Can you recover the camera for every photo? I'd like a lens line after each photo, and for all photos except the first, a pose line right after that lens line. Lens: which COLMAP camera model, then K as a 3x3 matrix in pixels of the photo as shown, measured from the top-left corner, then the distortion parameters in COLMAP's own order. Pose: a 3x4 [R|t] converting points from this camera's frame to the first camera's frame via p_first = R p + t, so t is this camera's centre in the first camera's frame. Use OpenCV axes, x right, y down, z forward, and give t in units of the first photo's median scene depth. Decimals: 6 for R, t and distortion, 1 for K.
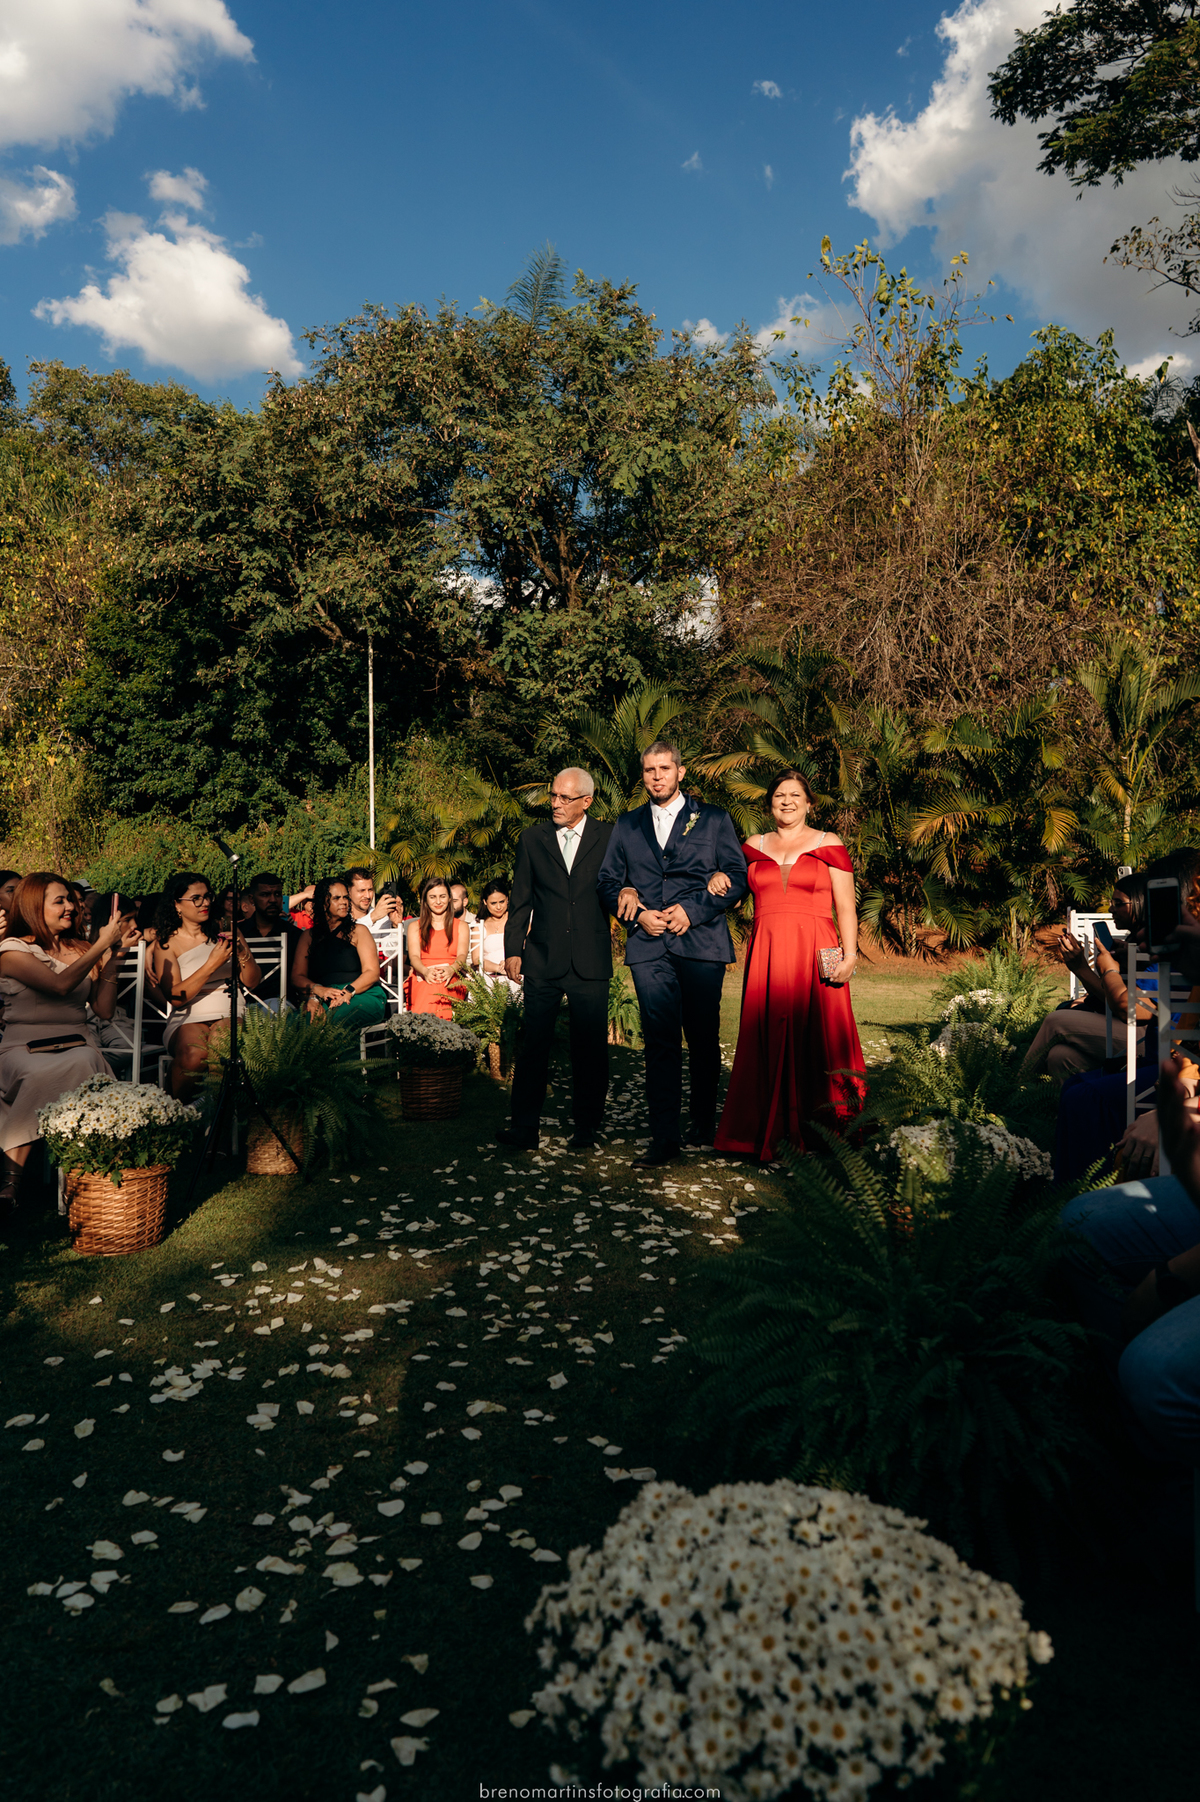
lens RADIAL K [[1269.4, 0, 591.9], [0, 1269.4, 905.8], [0, 0, 1]] dist [-0.001153, 0.003921]
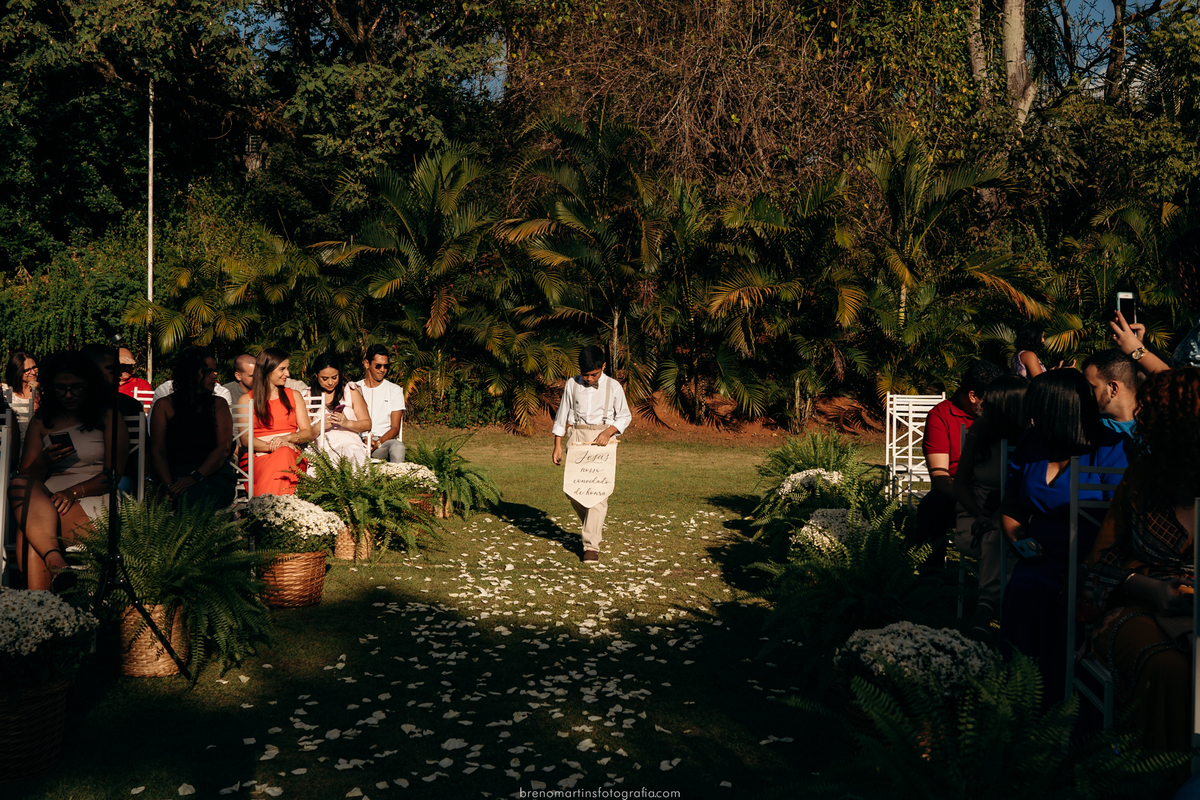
lens RADIAL K [[1256.8, 0, 600.0], [0, 1256.8, 400.0], [0, 0, 1]] dist [-0.014150, 0.028933]
pose [[0.980125, 0.015213, 0.197796, -0.030939], [-0.021334, 0.999356, 0.028849, -0.006952], [-0.197229, -0.032495, 0.979819, 0.009912]]
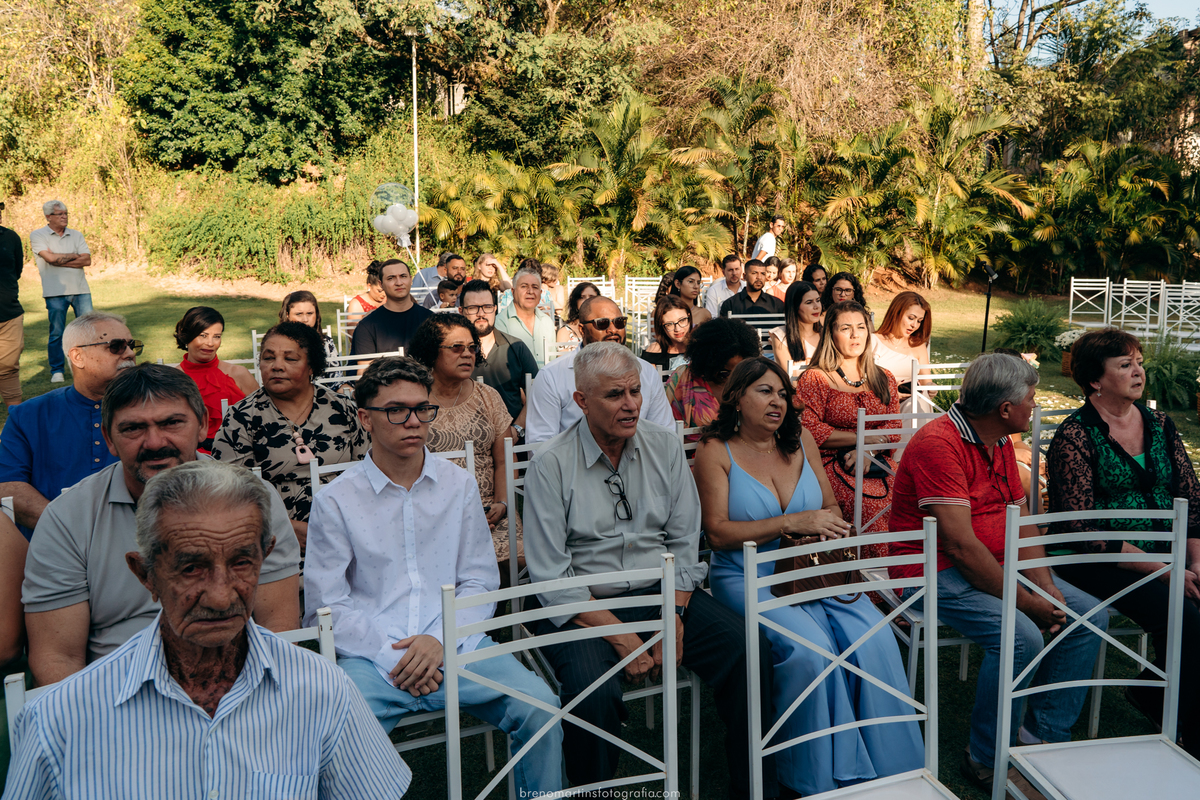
lens RADIAL K [[845.3, 0, 596.7], [0, 845.3, 400.8], [0, 0, 1]] dist [-0.001153, 0.003921]
pose [[0.950540, -0.047258, 0.306987, -0.312343], [-0.016418, 0.979331, 0.201595, -0.026799], [-0.310169, -0.196664, 0.930117, 0.049469]]
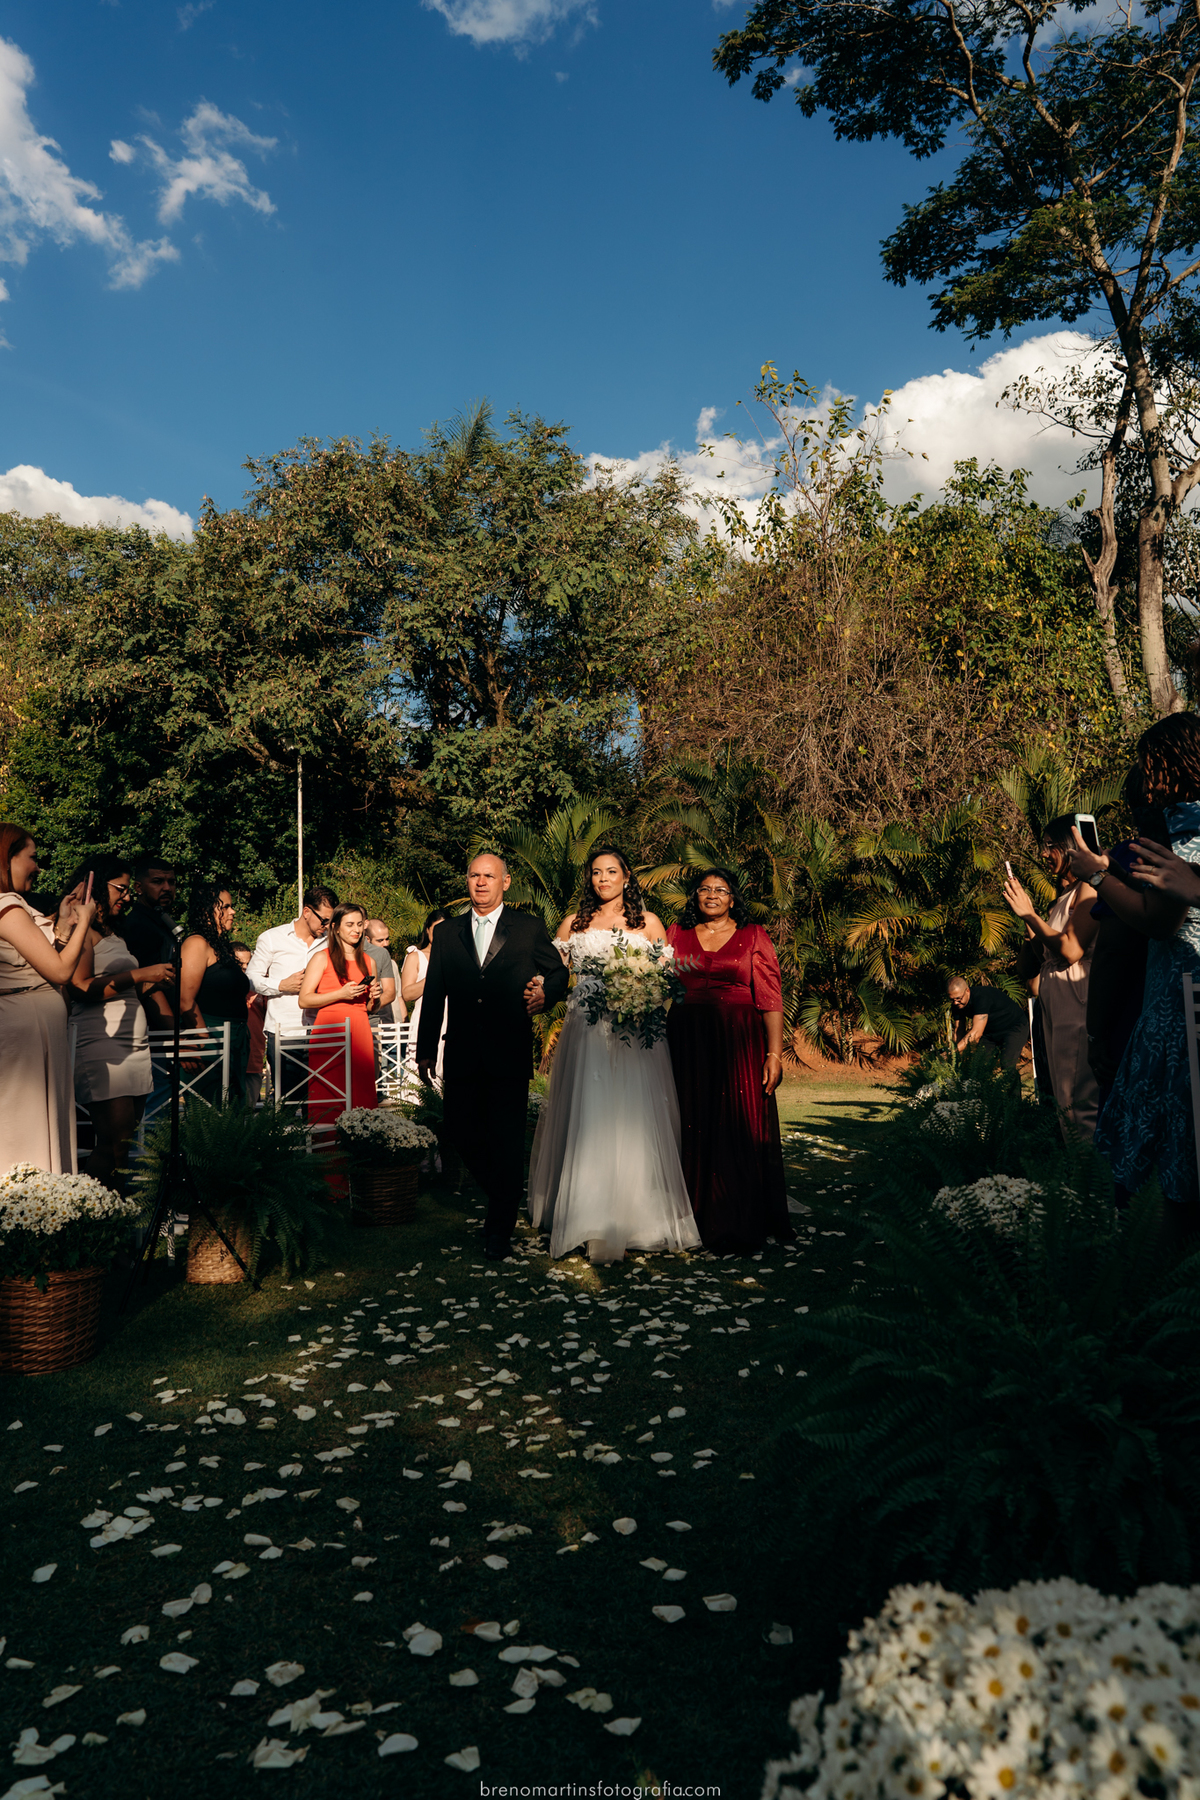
lens RADIAL K [[1248.3, 0, 580.5], [0, 1248.3, 901.3], [0, 0, 1]] dist [0.000593, 0.002820]
pose [[0.998351, -0.015331, 0.055324, -0.010834], [0.021133, 0.994156, -0.105864, 0.011532], [-0.053378, 0.106859, 0.992840, 0.022775]]
